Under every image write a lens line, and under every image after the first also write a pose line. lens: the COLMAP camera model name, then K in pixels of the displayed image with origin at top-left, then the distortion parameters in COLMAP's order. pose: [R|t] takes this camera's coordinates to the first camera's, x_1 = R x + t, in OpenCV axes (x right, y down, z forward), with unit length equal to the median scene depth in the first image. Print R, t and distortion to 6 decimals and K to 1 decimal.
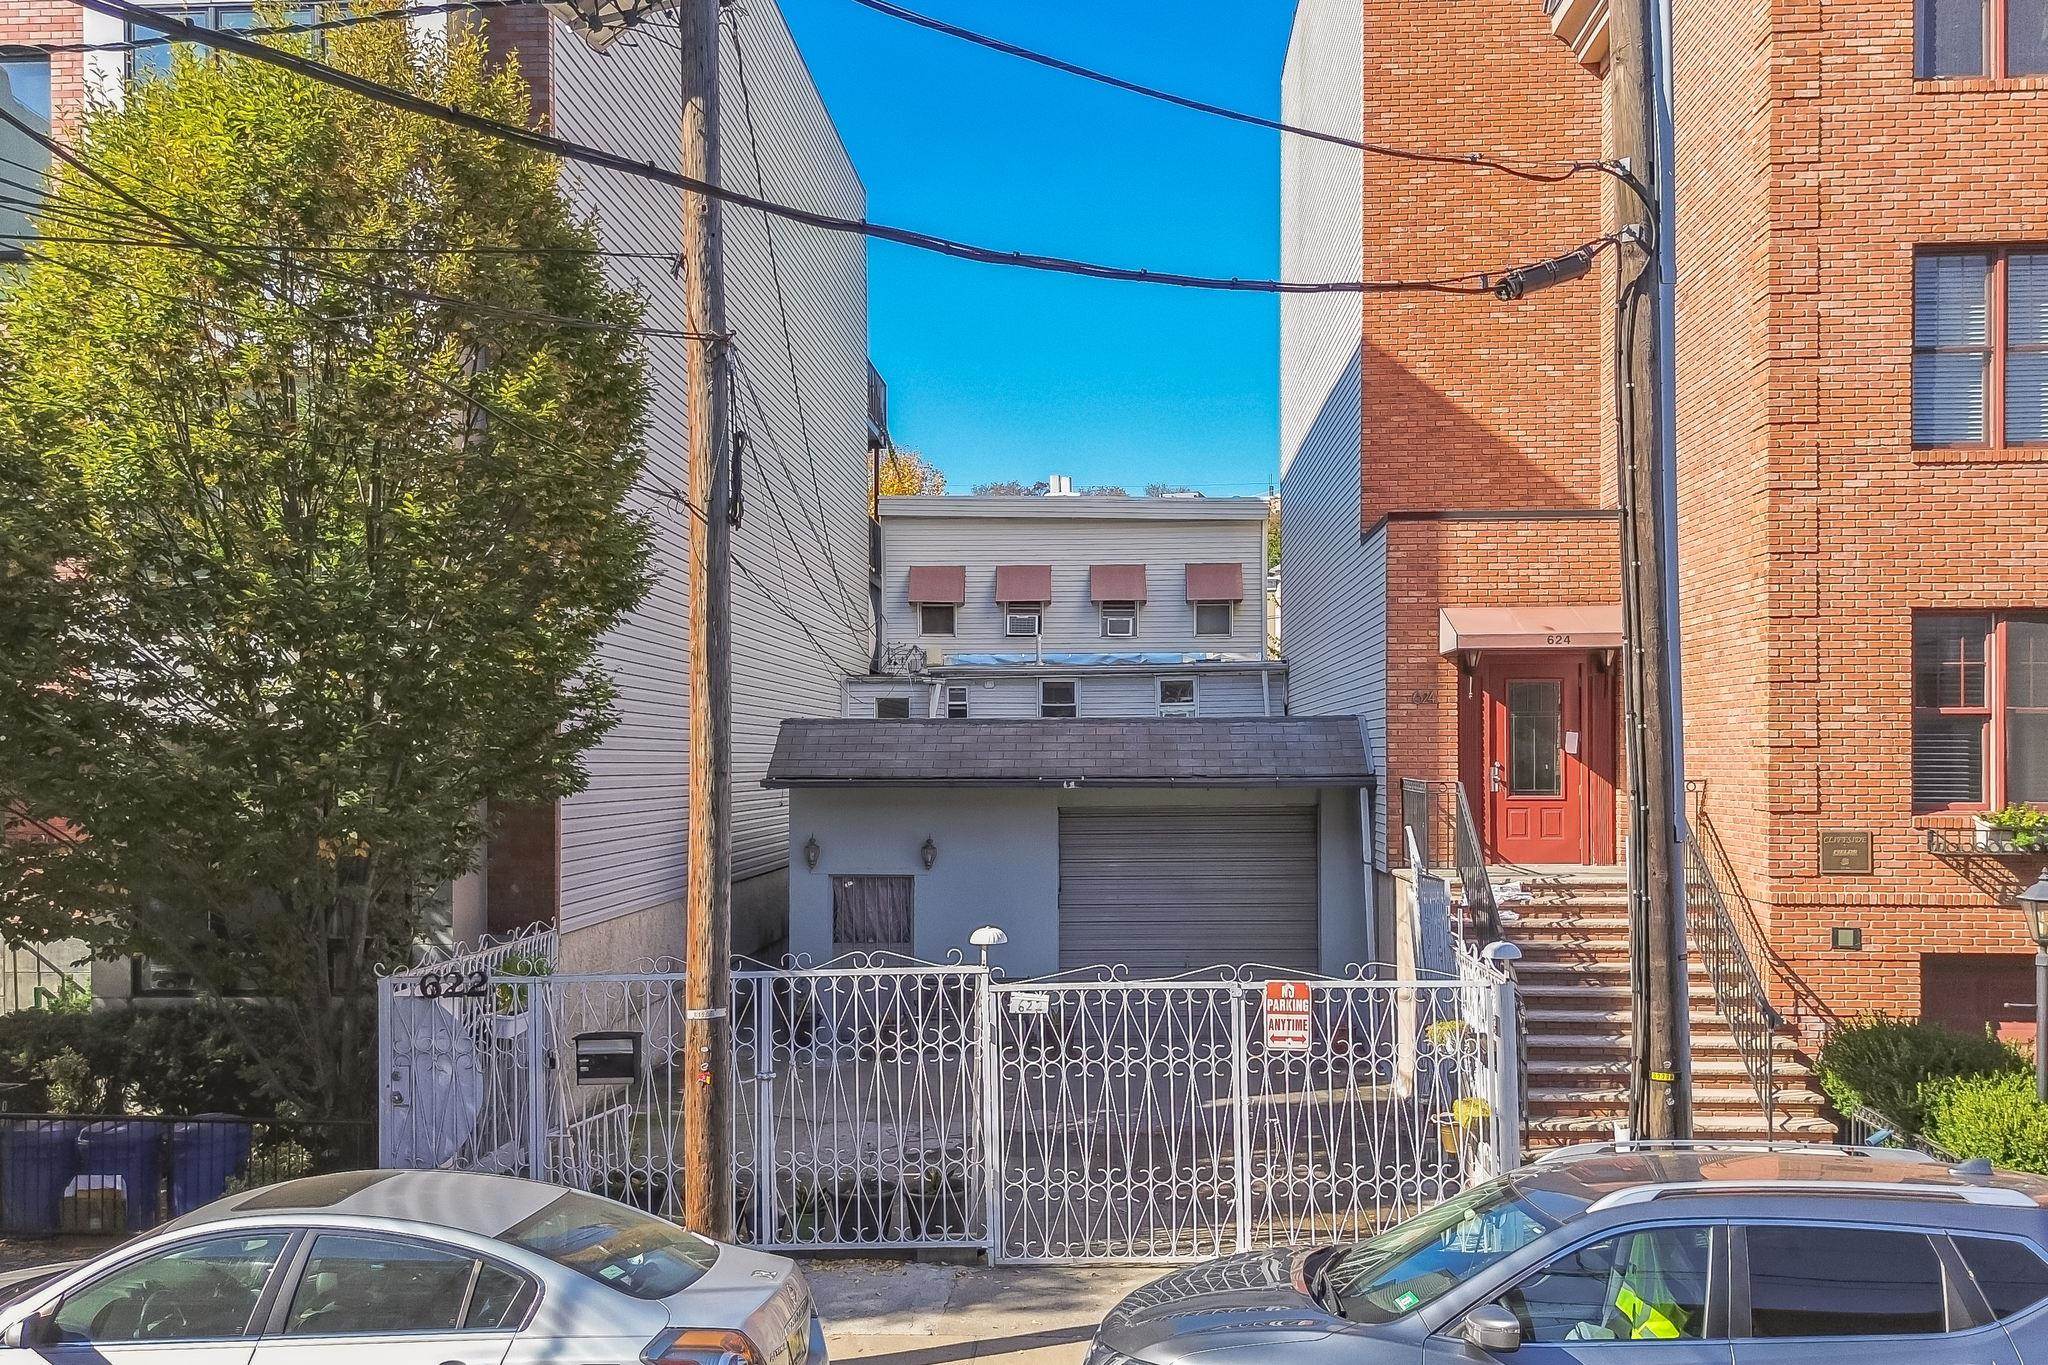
lens RADIAL K [[2874.5, 0, 966.4], [0, 2874.5, 681.4], [0, 0, 1]] dist [0.329213, -0.022099]
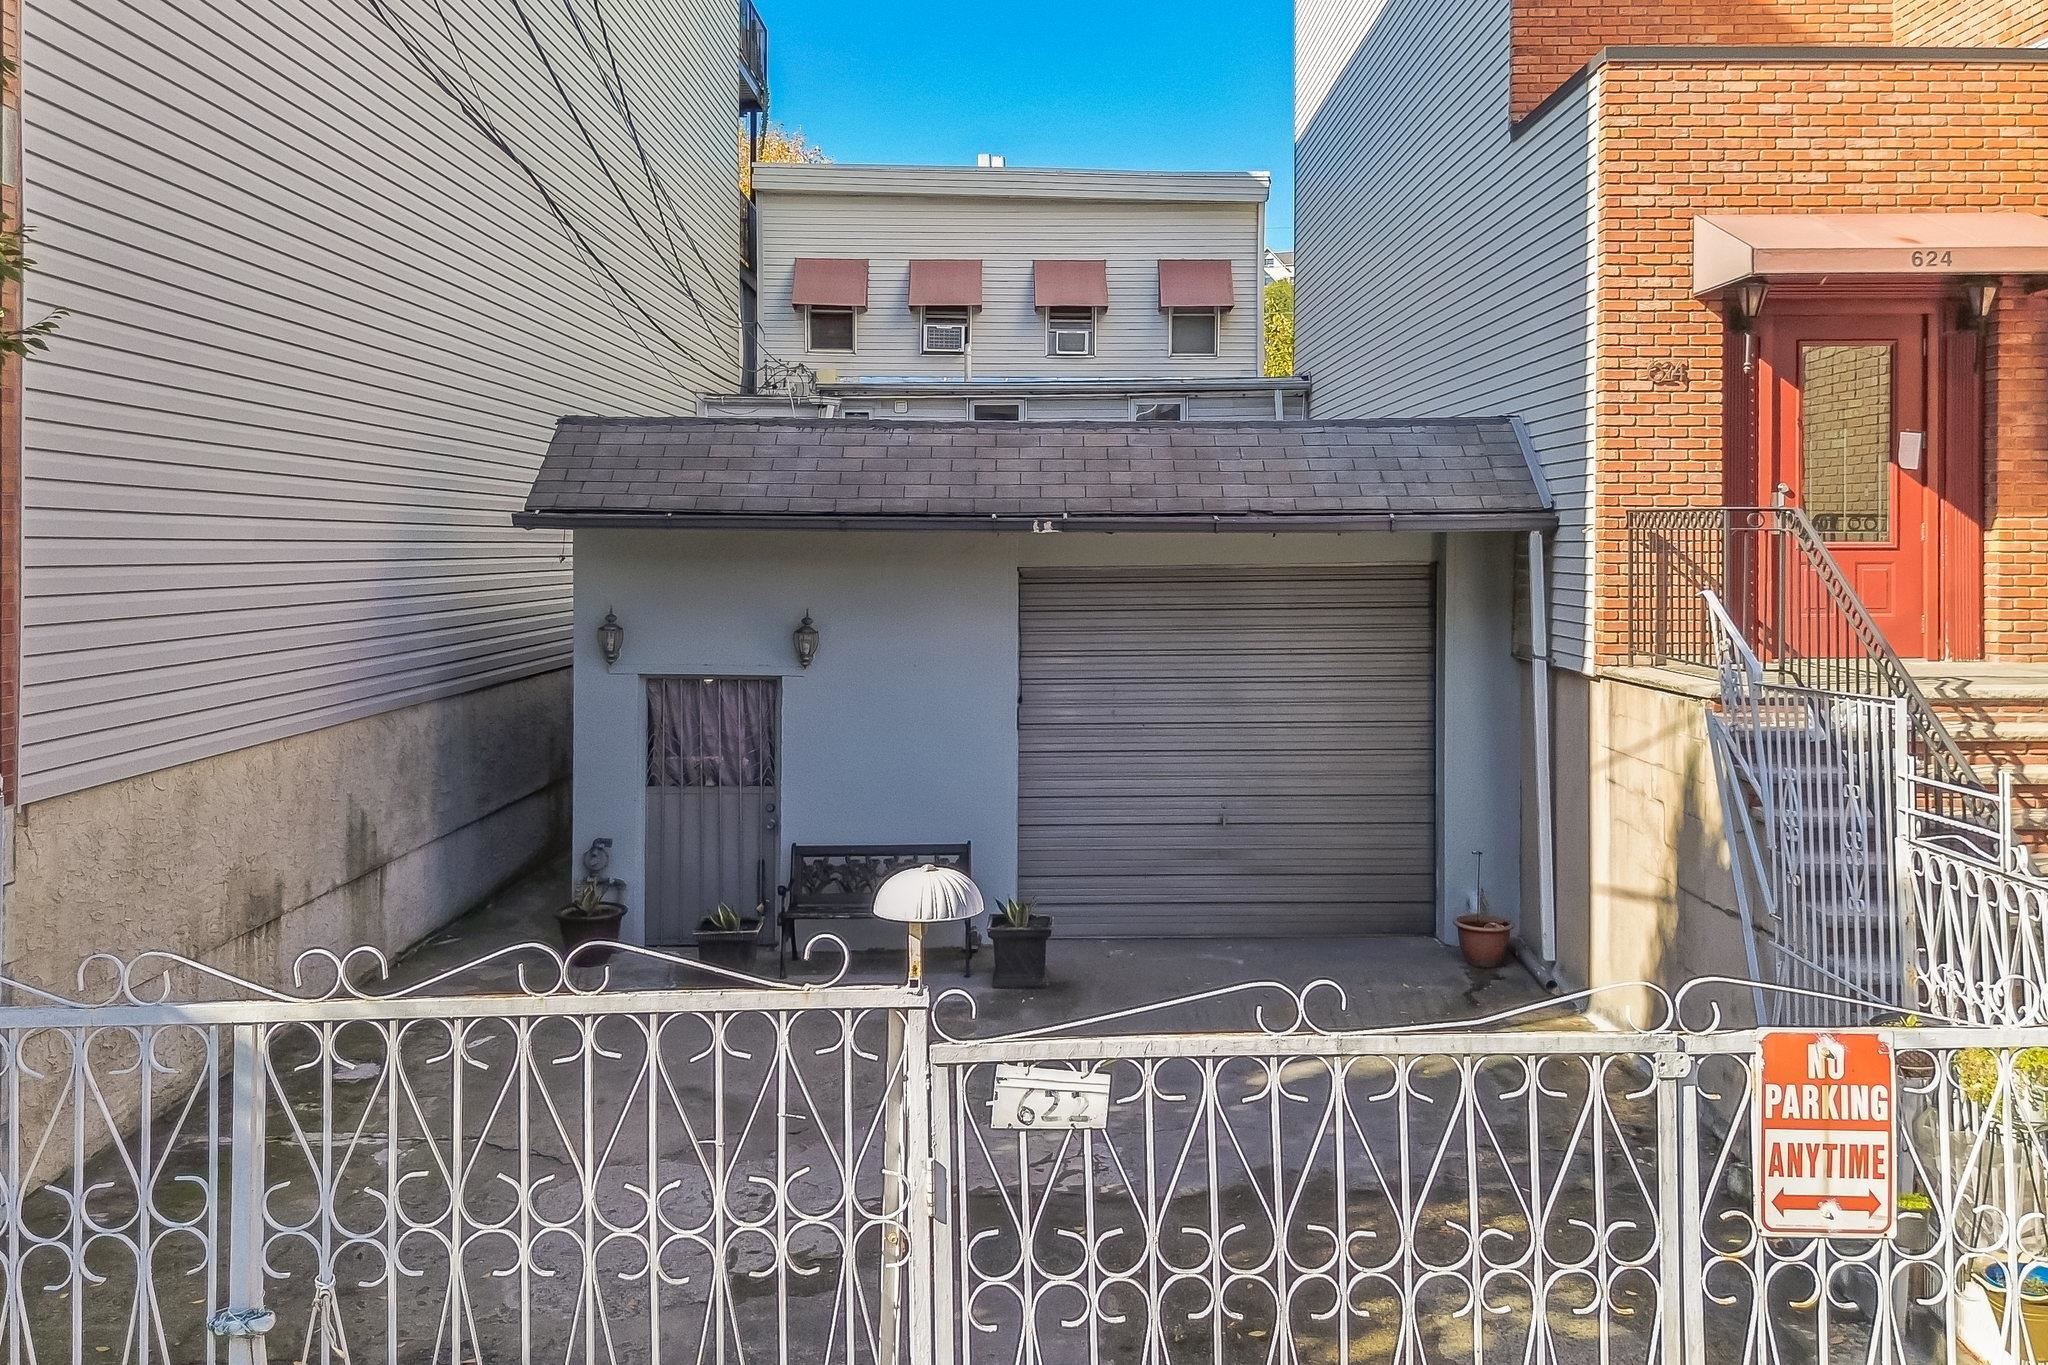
lens RADIAL K [[2095.1, 0, 1014.6], [0, 2095.1, 626.9], [0, 0, 1]] dist [0.069427, -0.022763]
pose [[0.997656, 0.003489, 0.068337, 0.000731], [-0.007269, 0.998452, 0.055143, 0.033050], [-0.068039, -0.055510, 0.996137, 0.570909]]
